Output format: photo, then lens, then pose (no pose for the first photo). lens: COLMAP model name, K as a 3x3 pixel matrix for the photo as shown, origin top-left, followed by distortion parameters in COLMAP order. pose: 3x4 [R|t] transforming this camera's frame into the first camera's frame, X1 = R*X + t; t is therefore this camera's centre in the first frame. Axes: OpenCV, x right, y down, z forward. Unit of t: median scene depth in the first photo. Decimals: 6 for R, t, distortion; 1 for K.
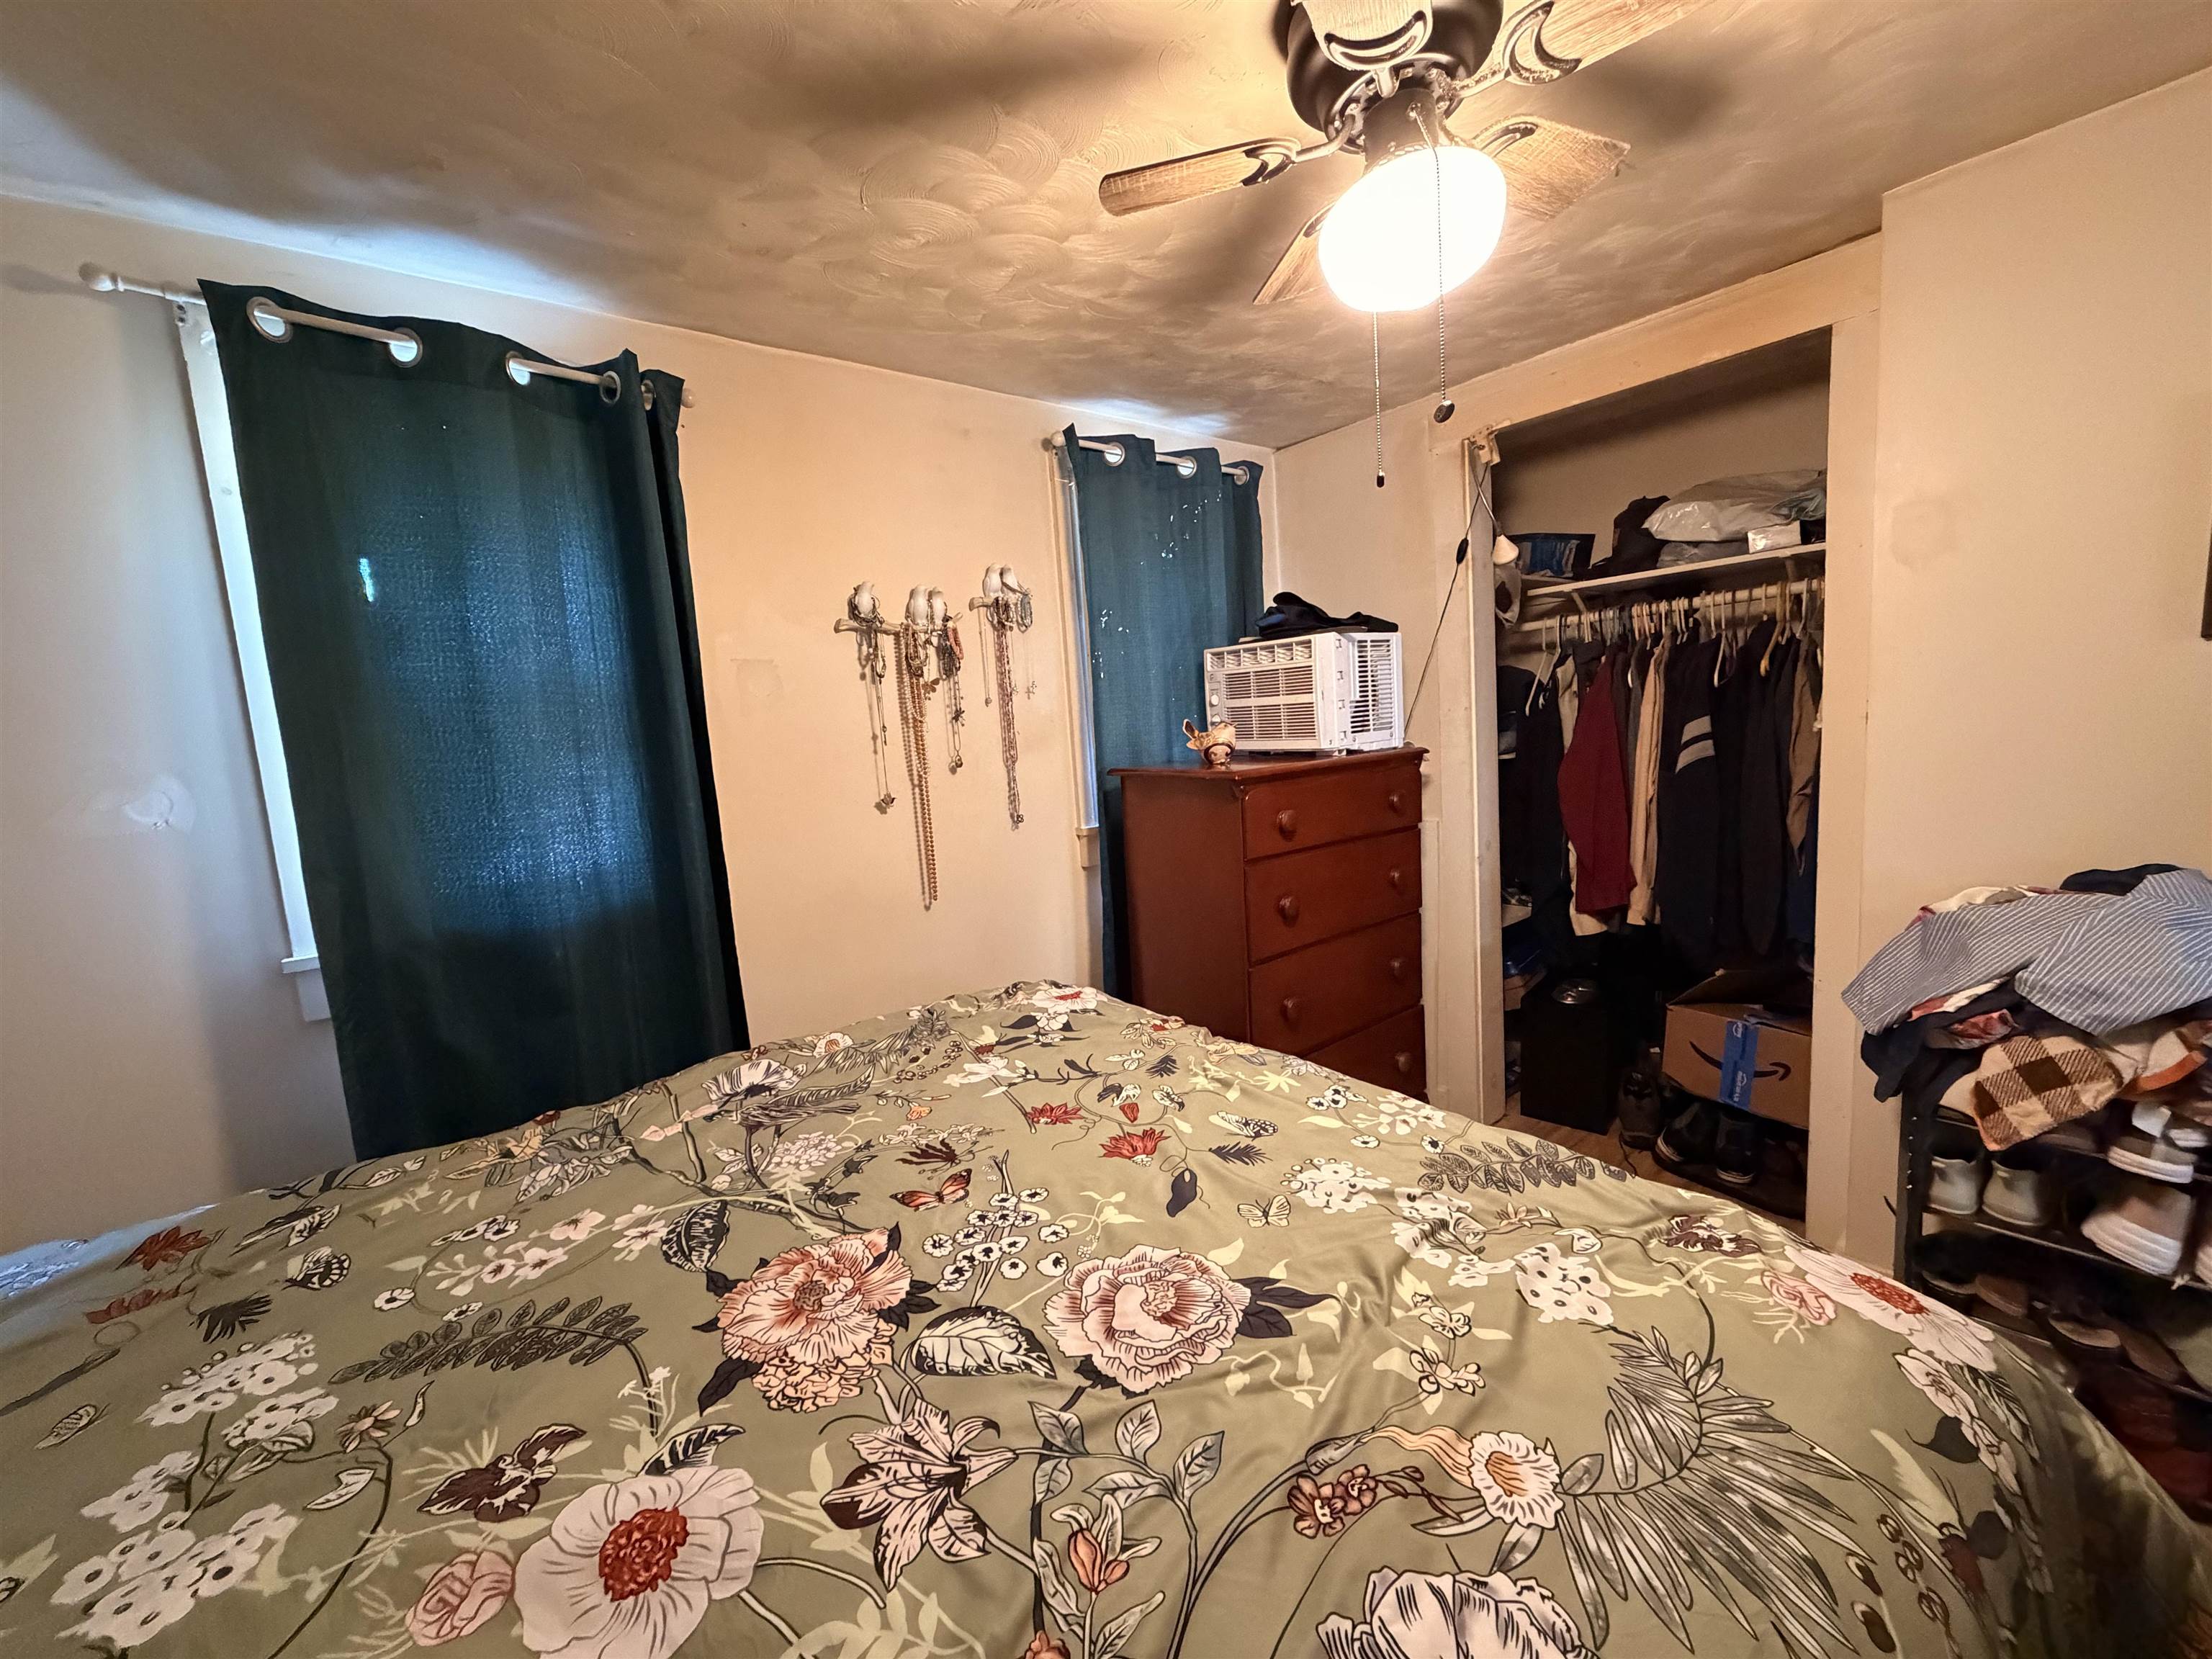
lens RADIAL K [[881.4, 0, 1098.7], [0, 881.4, 830.8], [0, 0, 1]] dist [0.000046, 0.000448]
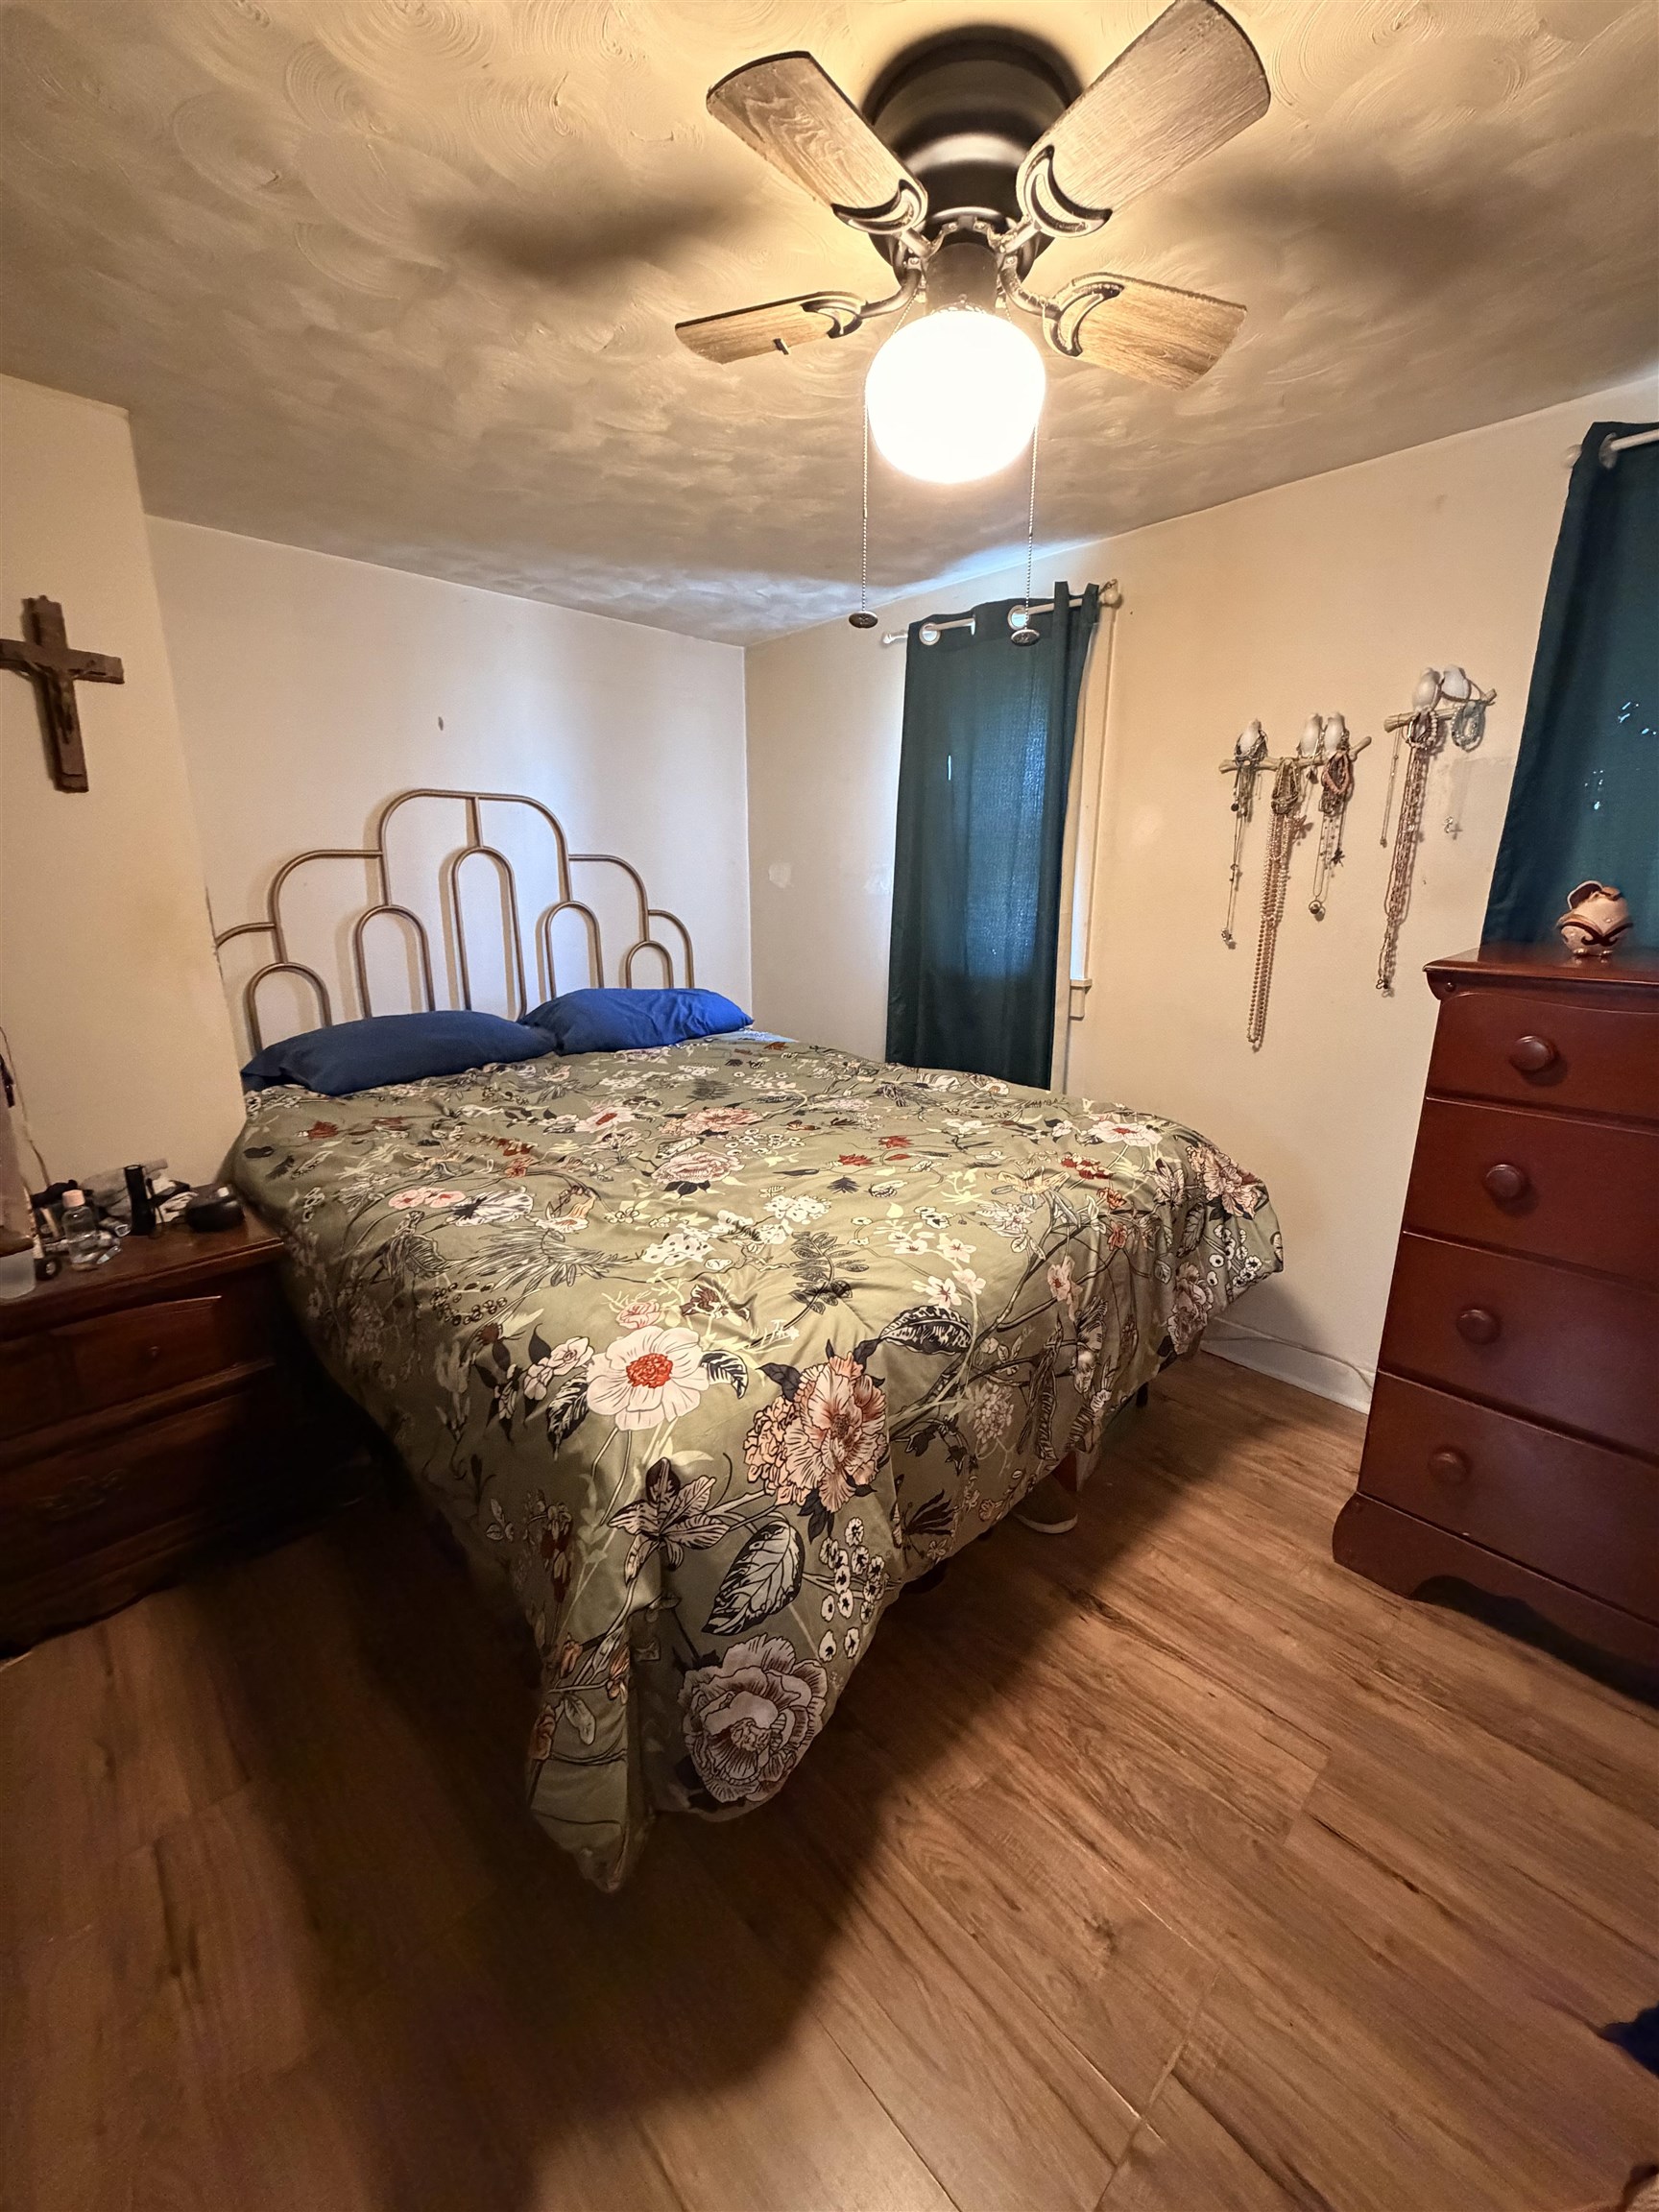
lens RADIAL K [[881.4, 0, 829.9], [0, 881.4, 1101.9], [0, 0, 1]] dist [0.000046, 0.000448]
pose [[0.085278, 0.316816, -0.944645, 1.529685], [-0.128169, 0.943710, 0.304932, -0.211393], [0.988079, 0.095071, 0.121084, 0.809680]]
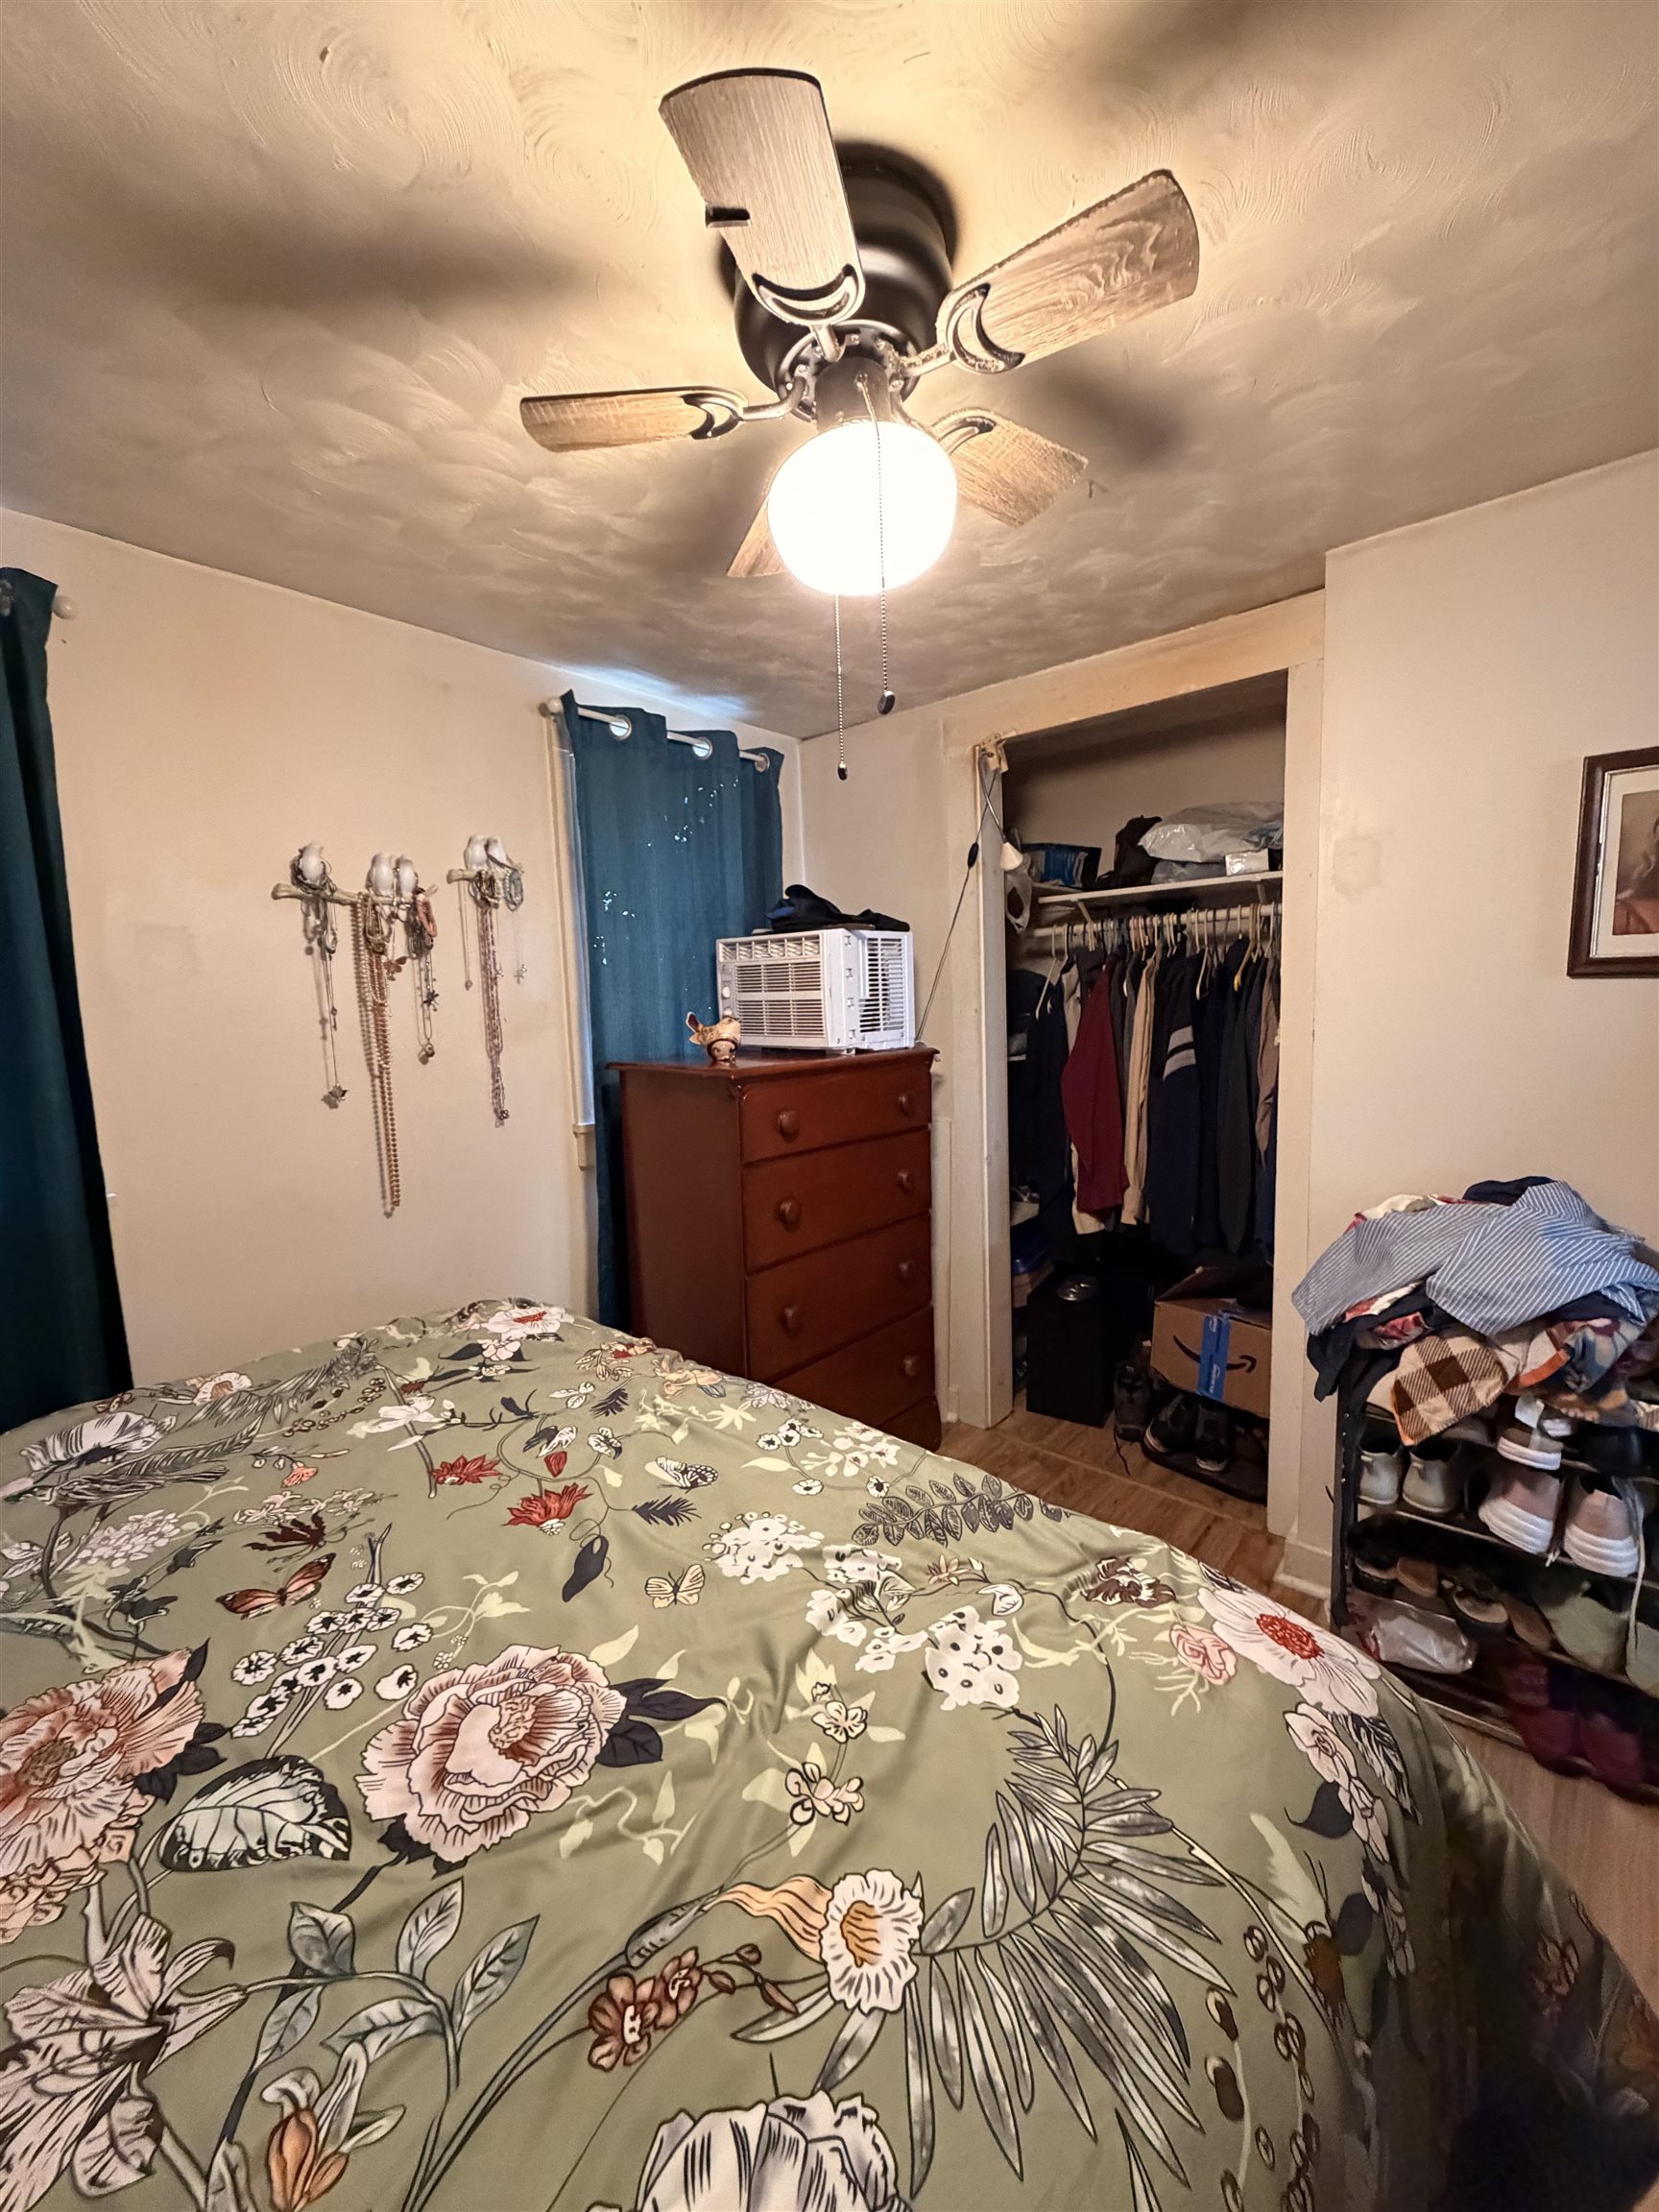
lens RADIAL K [[881.4, 0, 828.4], [0, 881.4, 1100.8], [0, 0, 1]] dist [0.000046, 0.000448]
pose [[0.982682, 0.016862, 0.184530, 0.153108], [-0.013680, 0.999735, -0.018501, -0.033753], [-0.184794, 0.015656, 0.982653, 0.093080]]
